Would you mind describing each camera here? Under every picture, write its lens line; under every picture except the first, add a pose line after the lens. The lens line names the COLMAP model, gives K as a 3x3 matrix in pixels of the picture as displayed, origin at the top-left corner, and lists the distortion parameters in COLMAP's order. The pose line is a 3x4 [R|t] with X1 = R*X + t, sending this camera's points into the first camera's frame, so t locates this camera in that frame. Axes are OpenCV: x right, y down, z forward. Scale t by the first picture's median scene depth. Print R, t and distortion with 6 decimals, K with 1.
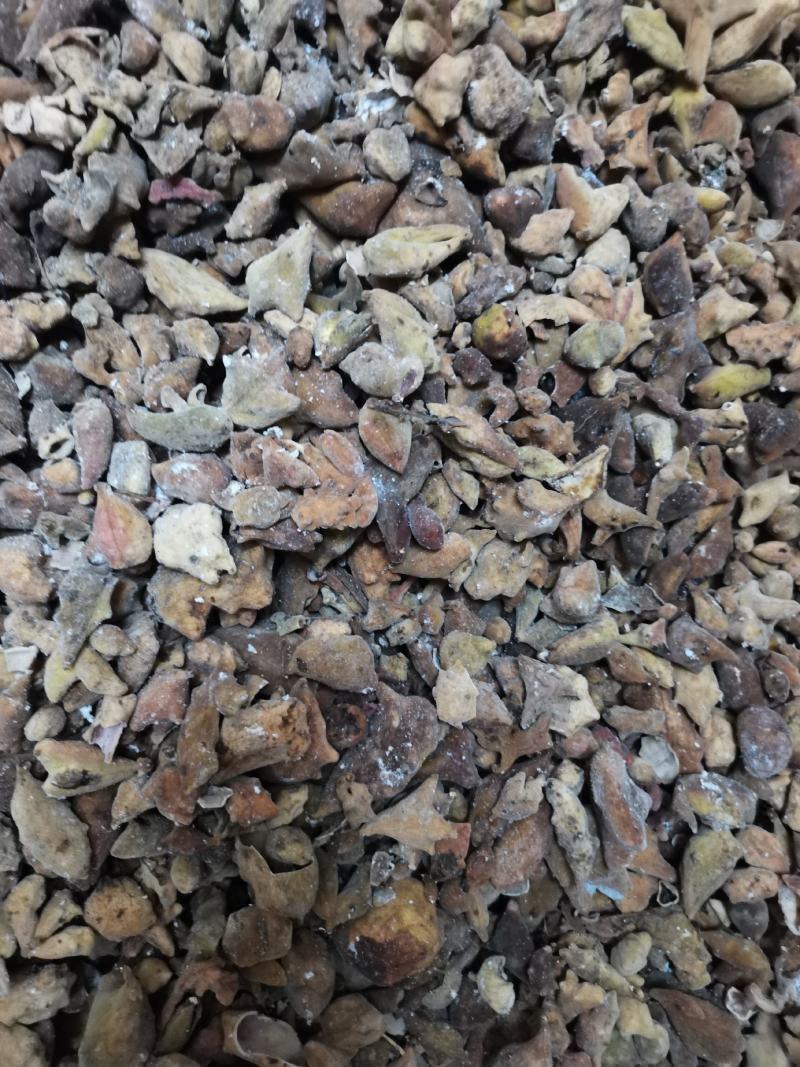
lens RADIAL K [[815.2, 0, 408.1], [0, 815.2, 538.5], [0, 0, 1]] dist [0.022500, -0.003199]
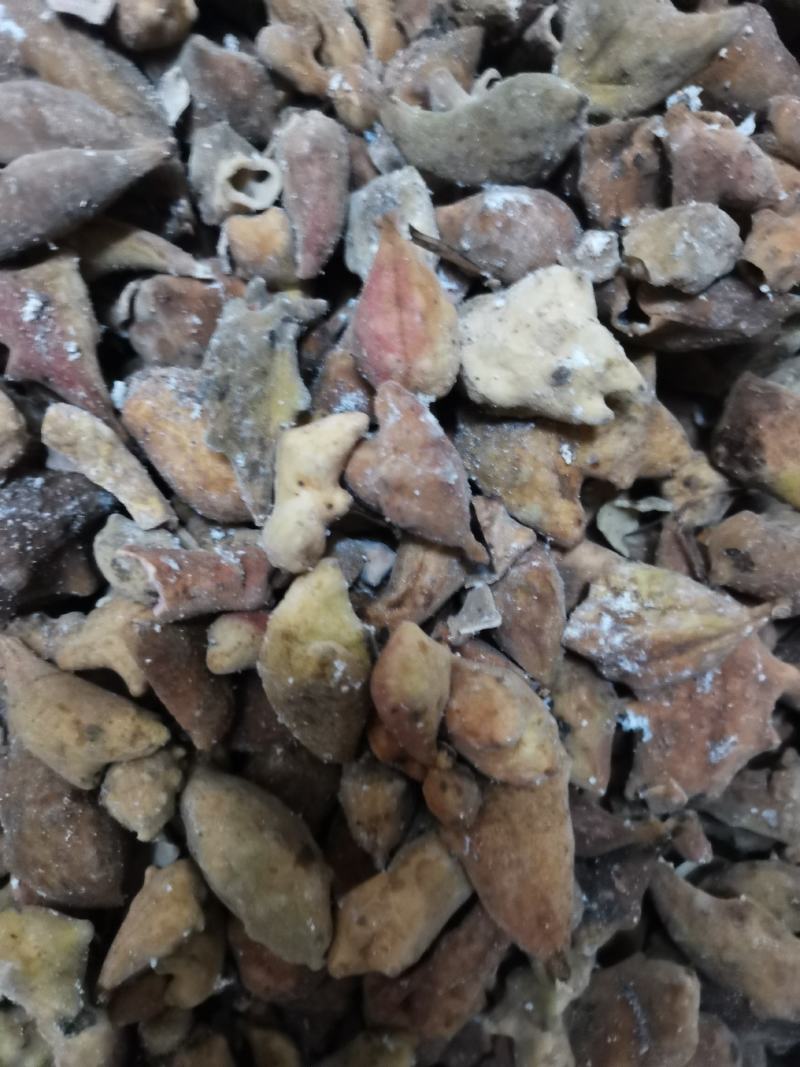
lens RADIAL K [[815.2, 0, 397.6], [0, 815.2, 527.5], [0, 0, 1]] dist [0.022500, -0.003199]
pose [[0.989000, -0.101142, -0.107930, -0.267654], [0.100800, 0.994869, -0.008631, 0.094925], [0.108249, -0.002344, 0.994121, 0.437971]]
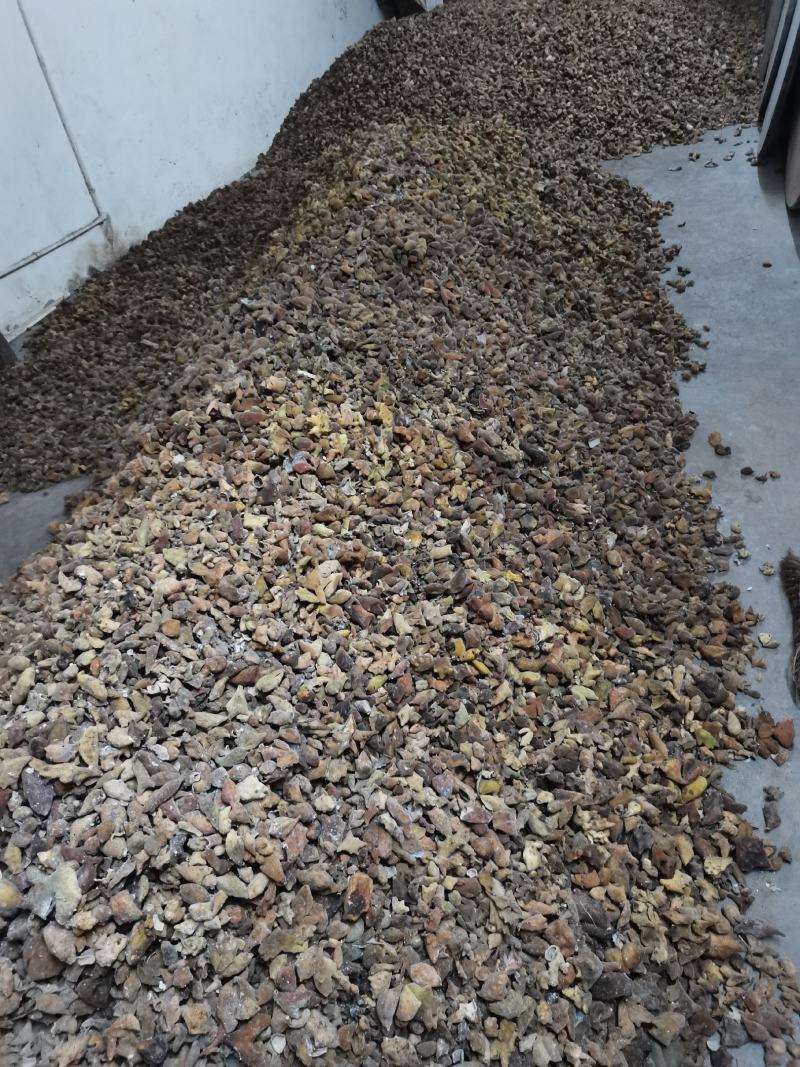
lens RADIAL K [[815.2, 0, 403.4], [0, 815.2, 531.9], [0, 0, 1]] dist [0.022500, -0.003199]
pose [[0.843292, -0.284451, 0.456011, -0.805624], [0.462524, 0.816226, -0.346189, 0.485681], [-0.273734, 0.502855, 0.819882, -1.940525]]
